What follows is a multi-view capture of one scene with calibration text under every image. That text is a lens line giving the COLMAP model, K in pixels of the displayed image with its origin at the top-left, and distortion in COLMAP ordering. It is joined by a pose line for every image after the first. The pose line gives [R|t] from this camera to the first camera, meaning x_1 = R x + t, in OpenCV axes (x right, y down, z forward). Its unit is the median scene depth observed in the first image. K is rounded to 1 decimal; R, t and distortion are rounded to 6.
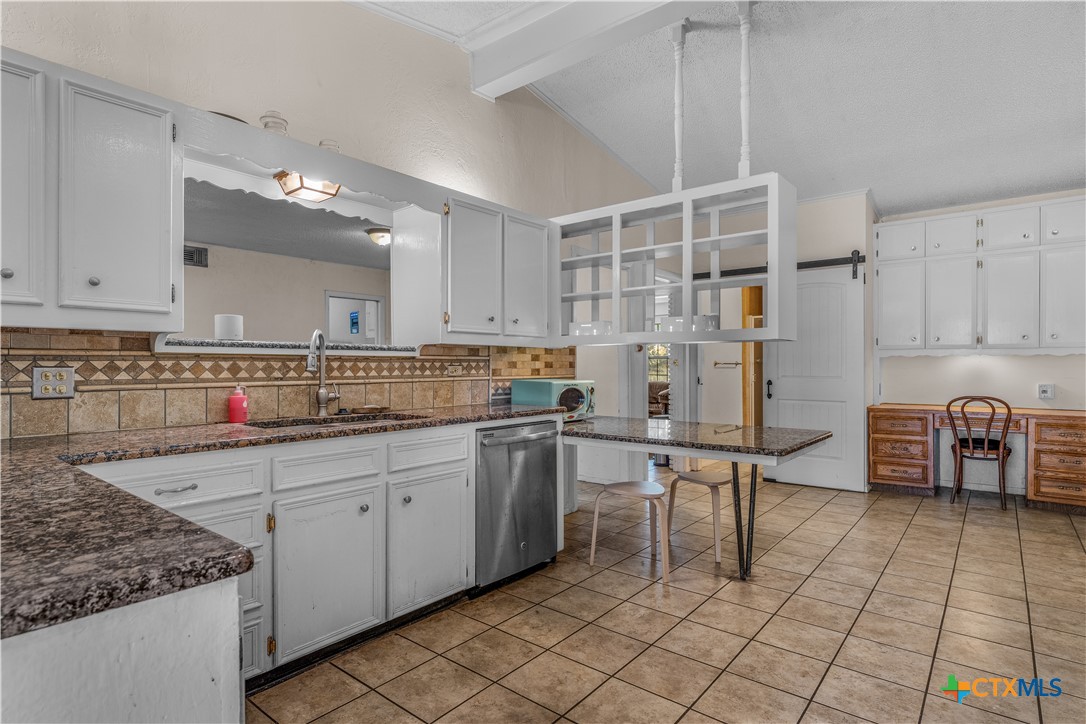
lens RADIAL K [[562.6, 0, 544.3], [0, 562.6, 364.9], [0, 0, 1]] dist [0.013356, 0.000187]
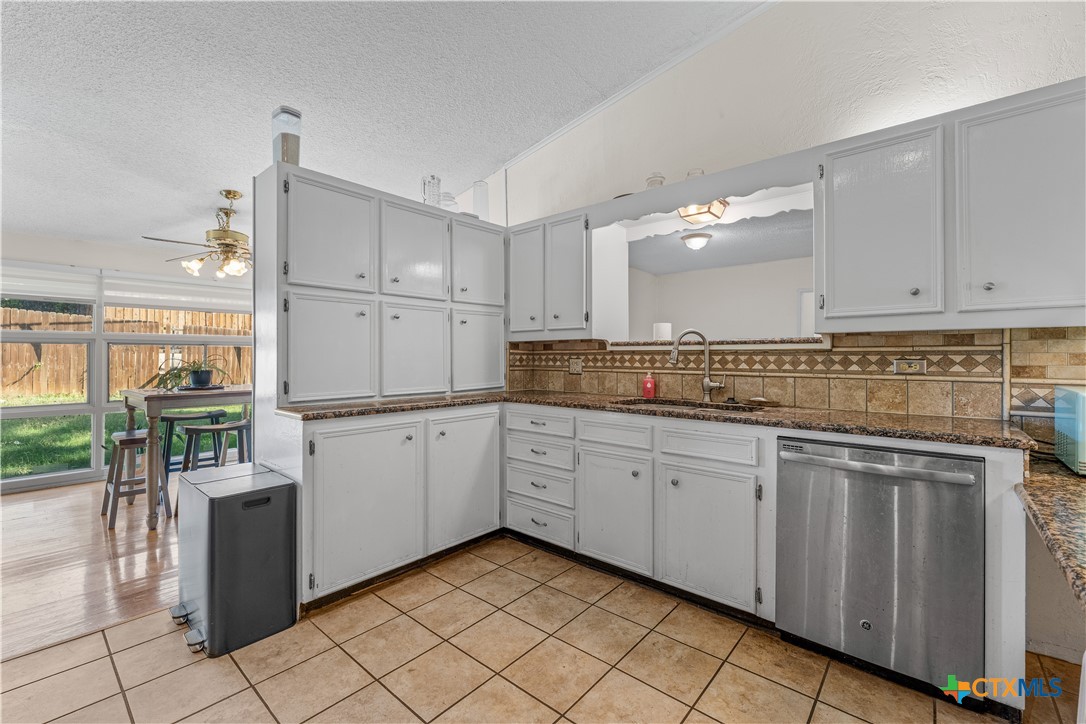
lens RADIAL K [[459.2, 0, 544.9], [0, 459.2, 357.3], [0, 0, 1]] dist [-0.008151, -0.000044]
pose [[-0.028300, -0.001257, -0.999599, 0.581832], [-0.004178, 0.999991, -0.001139, 0.000874], [0.999591, 0.004144, -0.028305, 0.698356]]
